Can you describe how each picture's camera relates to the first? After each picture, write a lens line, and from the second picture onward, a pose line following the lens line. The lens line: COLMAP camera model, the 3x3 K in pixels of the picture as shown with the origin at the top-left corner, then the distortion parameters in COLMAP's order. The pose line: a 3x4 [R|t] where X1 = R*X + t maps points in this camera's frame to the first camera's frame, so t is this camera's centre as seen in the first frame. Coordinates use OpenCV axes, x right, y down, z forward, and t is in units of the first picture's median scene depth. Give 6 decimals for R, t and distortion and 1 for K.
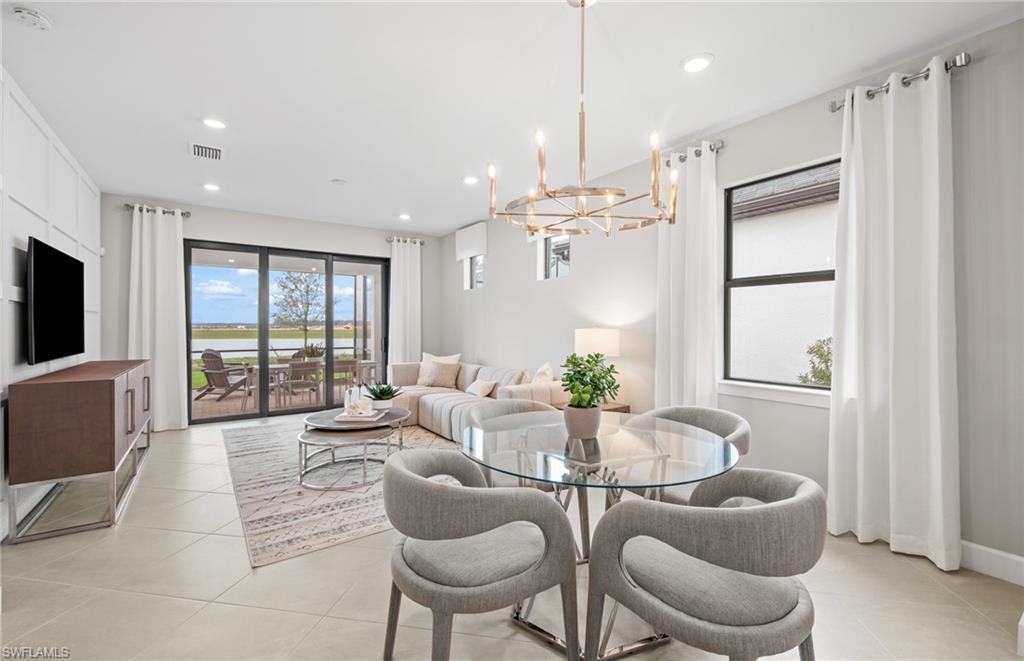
lens RADIAL K [[434.2, 0, 513.3], [0, 434.2, 329.7], [0, 0, 1]] dist [-0.001317, -0.001208]
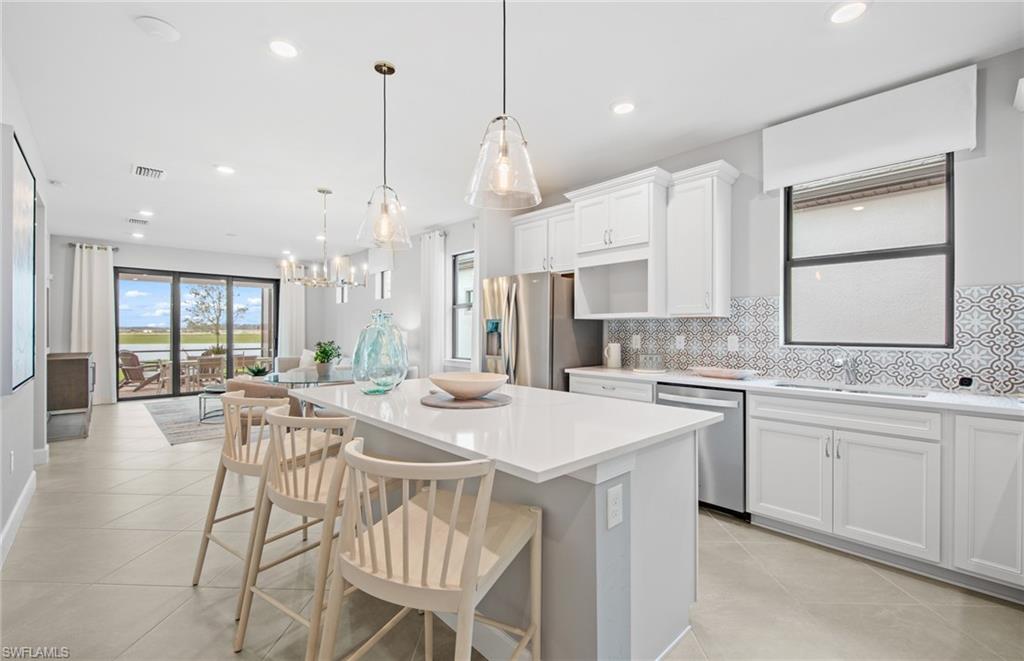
lens RADIAL K [[434.2, 0, 512.4], [0, 434.2, 331.7], [0, 0, 1]] dist [-0.001317, -0.001208]
pose [[0.990186, -0.000595, 0.139754, 0.238200], [0.001300, 0.999987, -0.004955, 0.005312], [-0.139749, 0.005088, 0.990174, -0.422387]]
